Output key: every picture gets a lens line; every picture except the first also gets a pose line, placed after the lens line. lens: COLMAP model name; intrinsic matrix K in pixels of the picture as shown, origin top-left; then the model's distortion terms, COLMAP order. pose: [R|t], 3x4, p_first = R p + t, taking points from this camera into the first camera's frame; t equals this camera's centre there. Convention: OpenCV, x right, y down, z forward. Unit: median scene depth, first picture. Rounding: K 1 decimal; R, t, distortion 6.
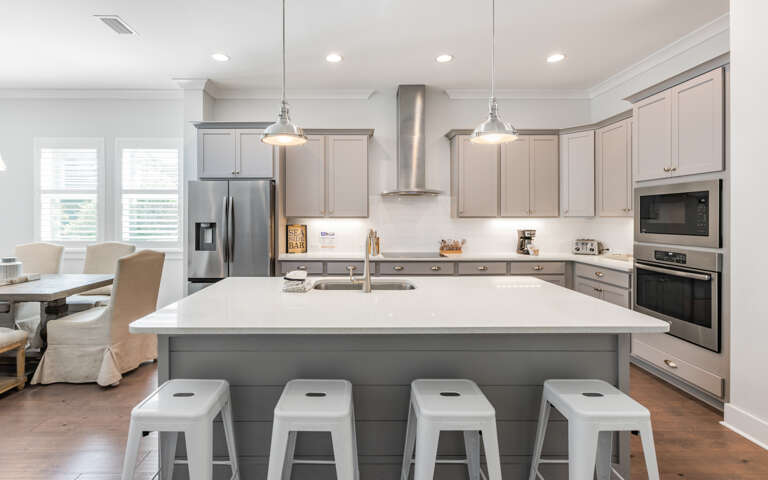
lens RADIAL K [[343.2, 0, 358.5], [0, 343.2, 215.8], [0, 0, 1]] dist [-0.025487, -0.000596]
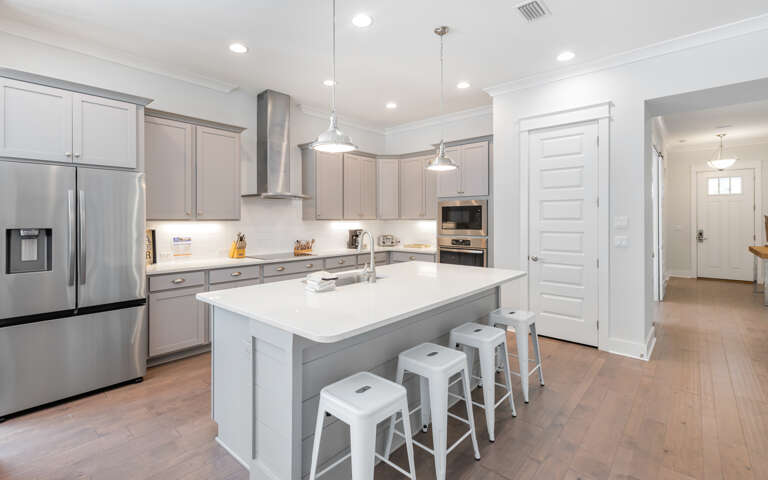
lens RADIAL K [[358.2, 0, 381.8], [0, 358.2, 210.9], [0, 0, 1]] dist [0.000599, -0.000291]
pose [[0.663151, 0.018049, 0.748268, -0.451743], [-0.000560, 0.999721, -0.023617, 0.002867], [-0.748486, 0.015243, 0.662976, 0.046095]]
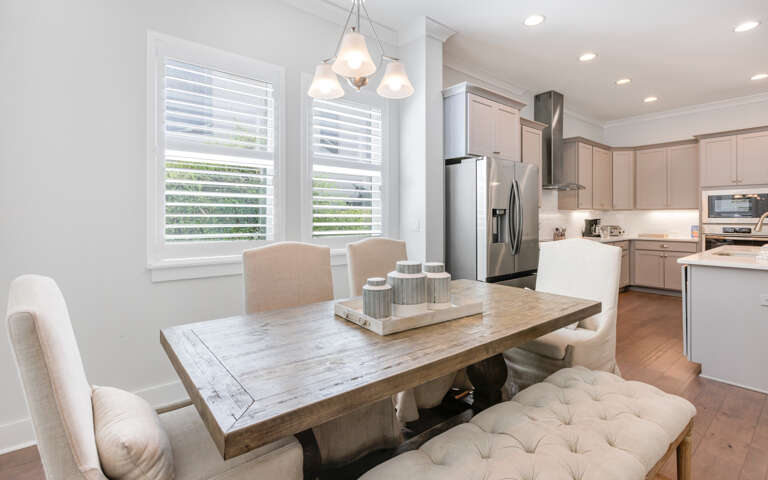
lens RADIAL K [[363.6, 0, 380.8], [0, 363.6, 216.6], [0, 0, 1]] dist [-0.001642, 0.000012]
pose [[0.783824, 0.002529, 0.620978, -1.075020], [-0.002837, 0.999996, -0.000492, 0.035124], [-0.620976, -0.001376, 0.783828, 0.410842]]
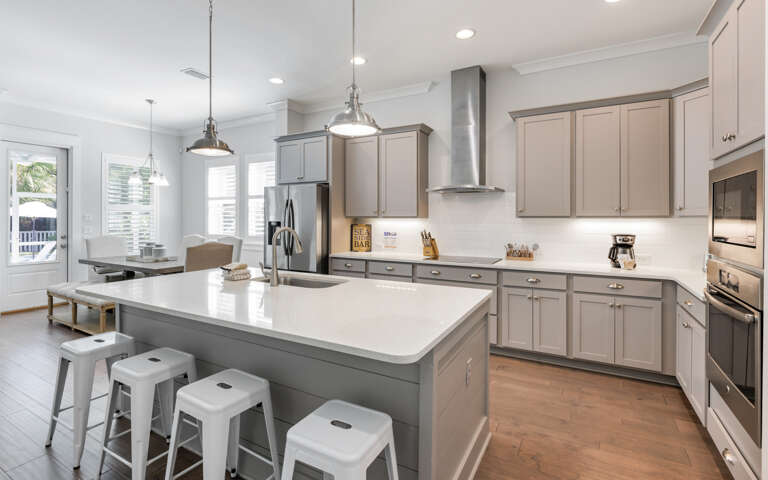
lens RADIAL K [[363.6, 0, 380.8], [0, 363.6, 216.6], [0, 0, 1]] dist [-0.001642, 0.000012]
pose [[0.868096, -0.000668, -0.496396, 0.437819], [-0.001848, 0.999988, -0.004577, 0.007699], [0.496393, 0.004891, 0.868084, 0.069166]]
